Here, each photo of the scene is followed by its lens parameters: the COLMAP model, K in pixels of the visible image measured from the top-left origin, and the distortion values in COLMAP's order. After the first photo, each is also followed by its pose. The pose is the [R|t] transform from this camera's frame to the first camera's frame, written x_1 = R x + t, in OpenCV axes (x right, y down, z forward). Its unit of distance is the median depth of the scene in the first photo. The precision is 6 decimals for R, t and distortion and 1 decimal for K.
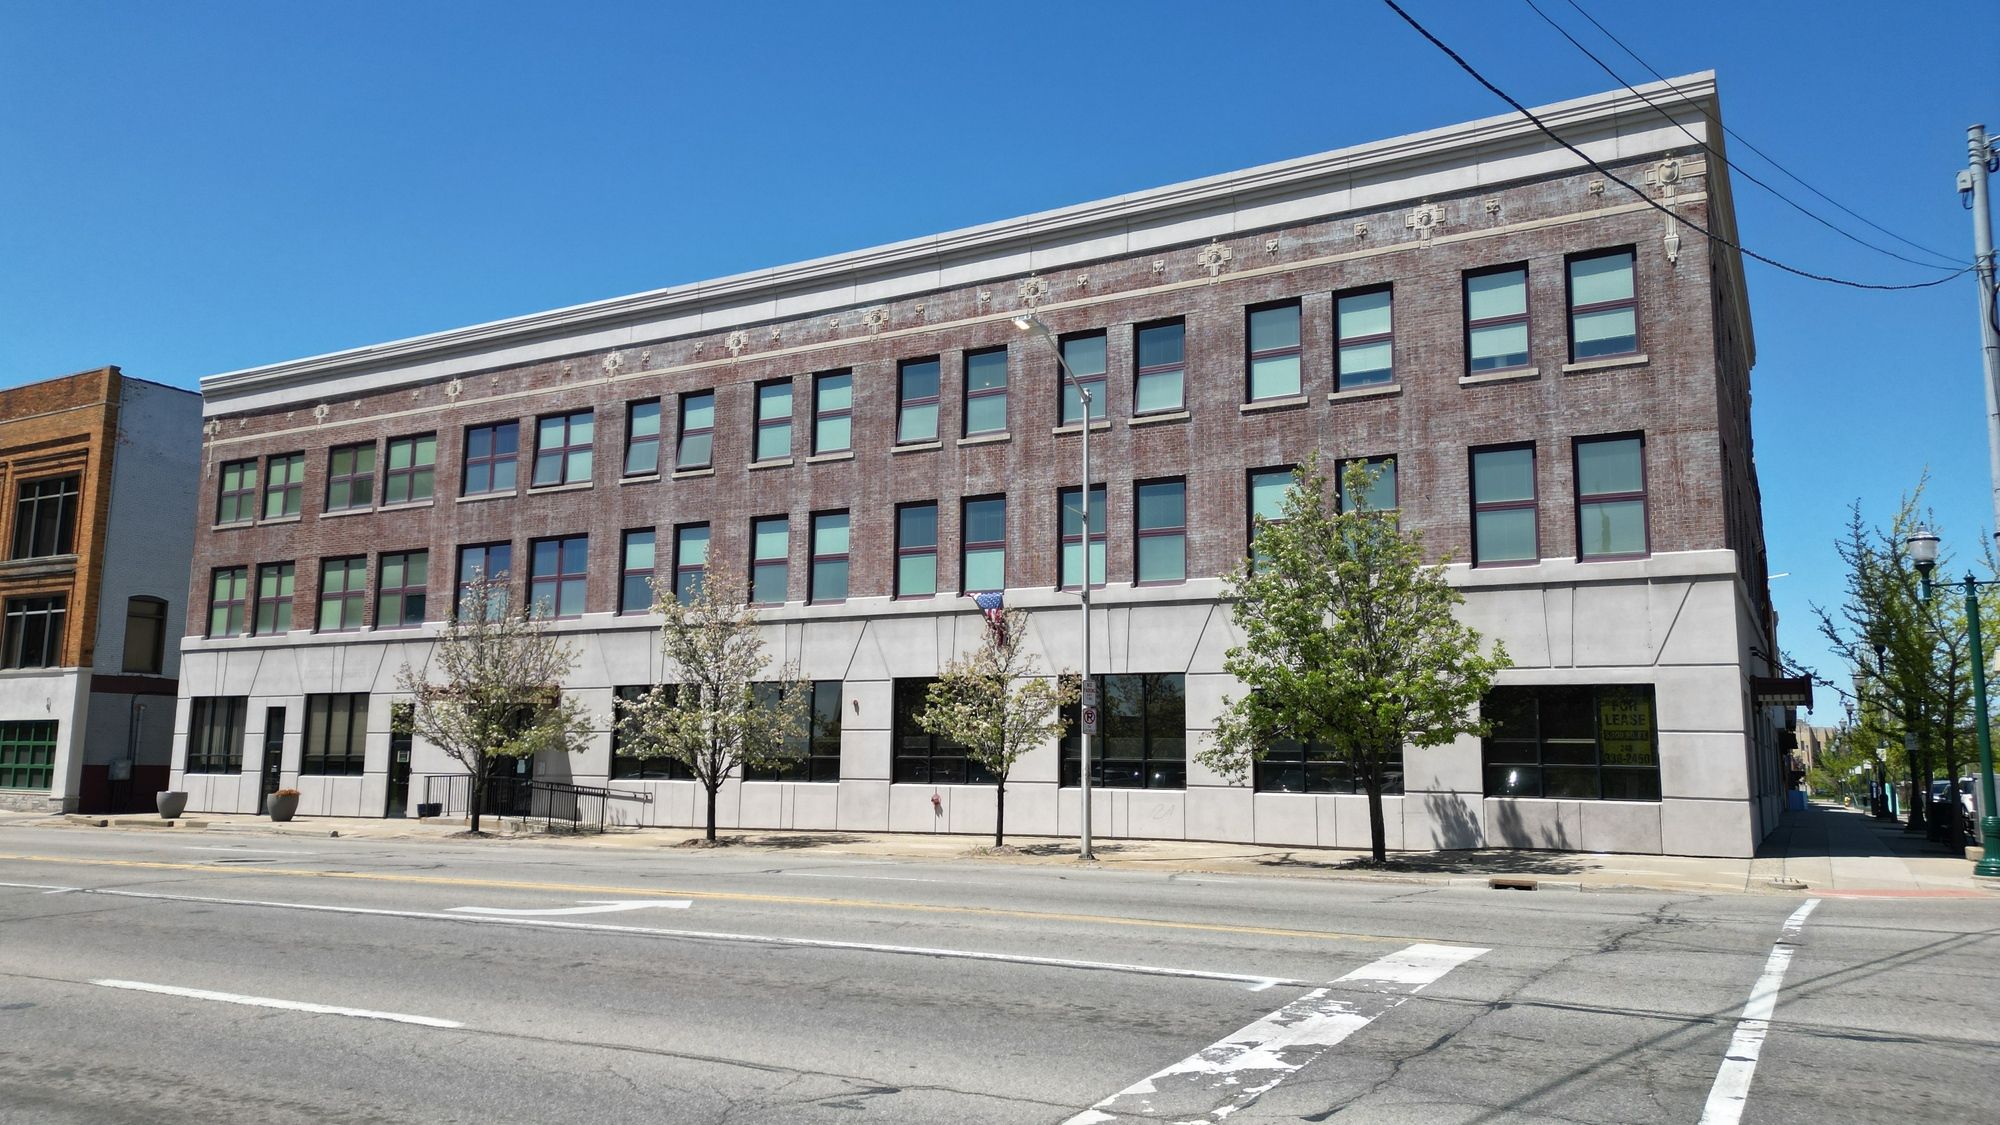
lens RADIAL K [[1393.1, 0, 1000.2], [0, 1393.1, 565.6], [0, 0, 1]] dist [0.087367, -0.089638]
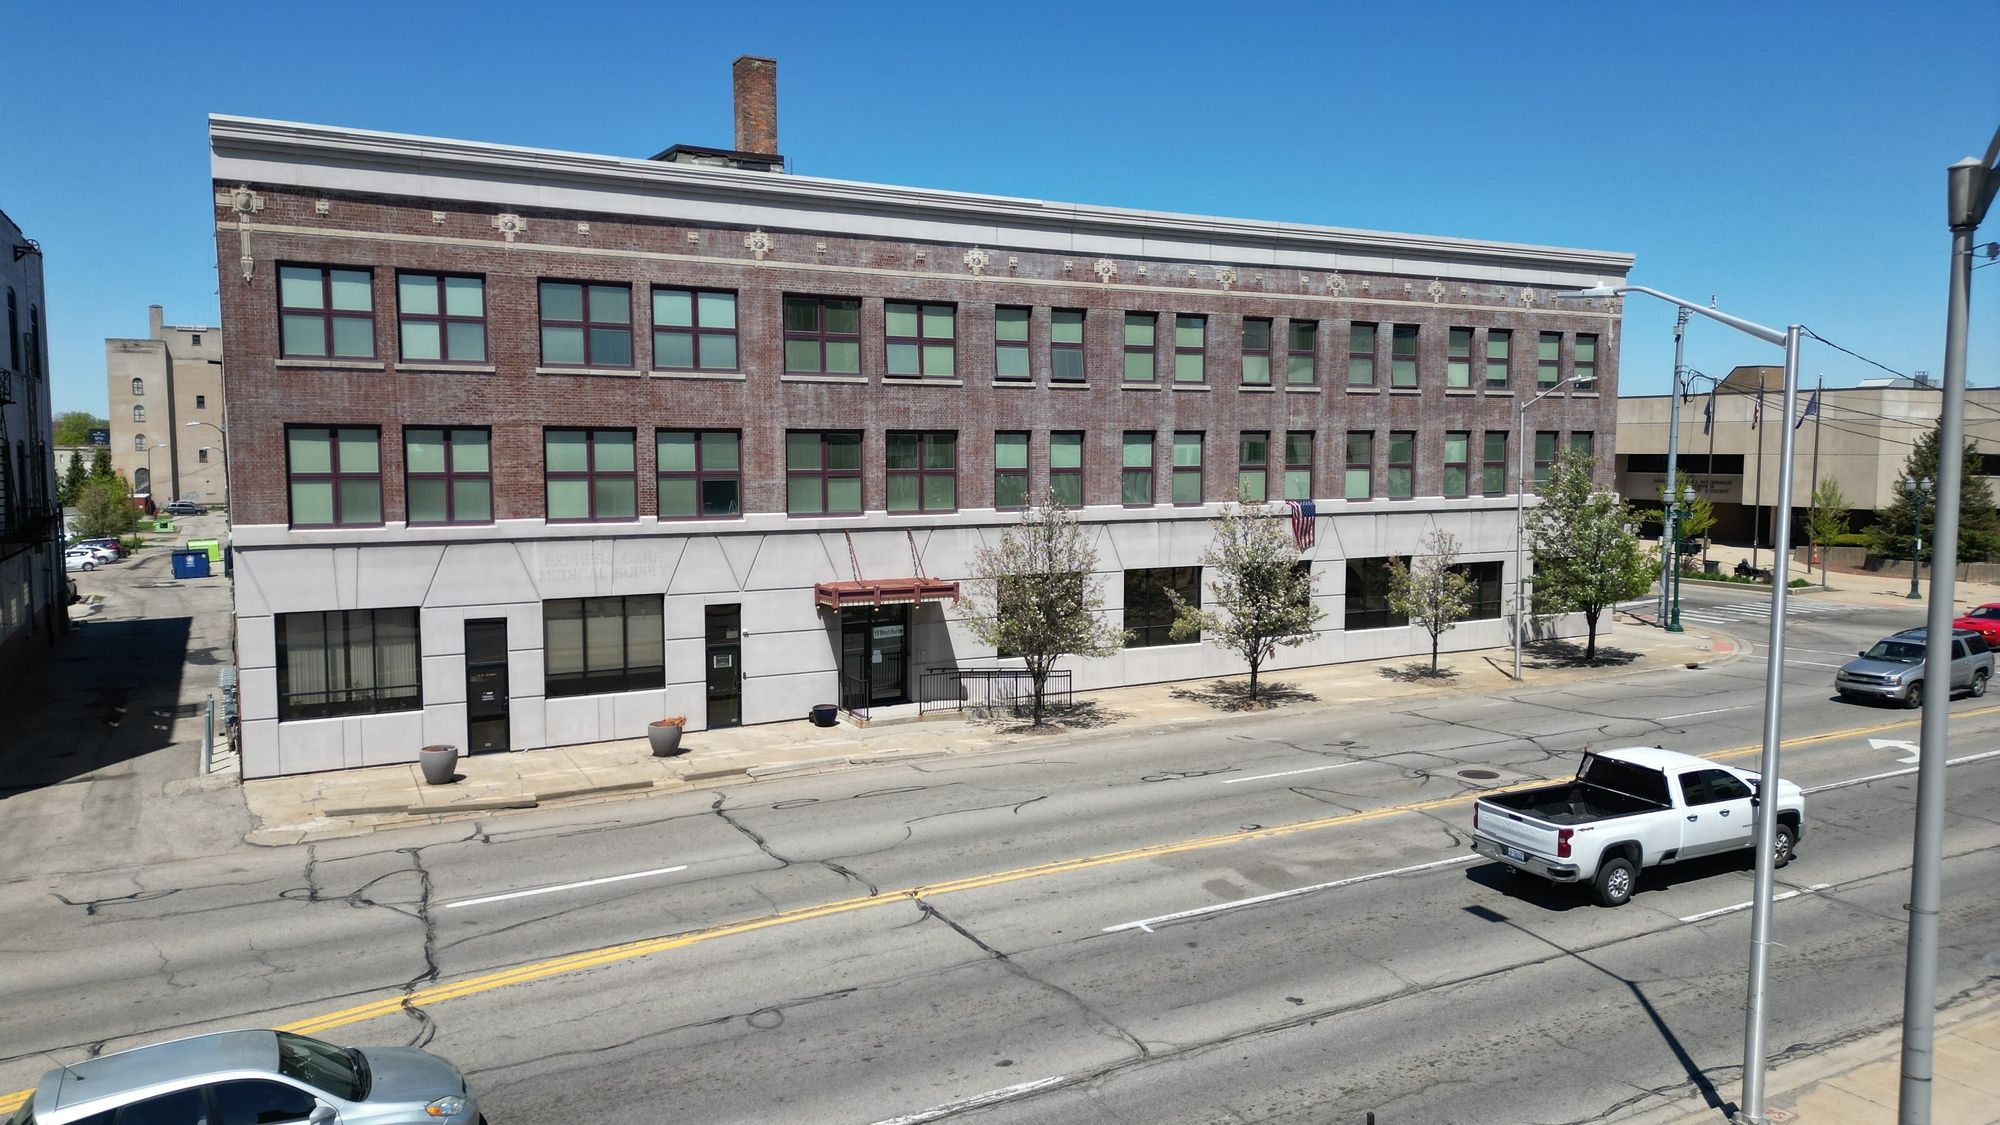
lens RADIAL K [[1393.1, 0, 999.6], [0, 1393.1, 564.2], [0, 0, 1]] dist [0.087367, -0.089638]
pose [[0.531466, -0.083908, 0.842914, -1.296893], [-0.113522, 0.979050, 0.169036, -0.116497], [-0.839438, -0.185526, 0.510807, 0.489860]]
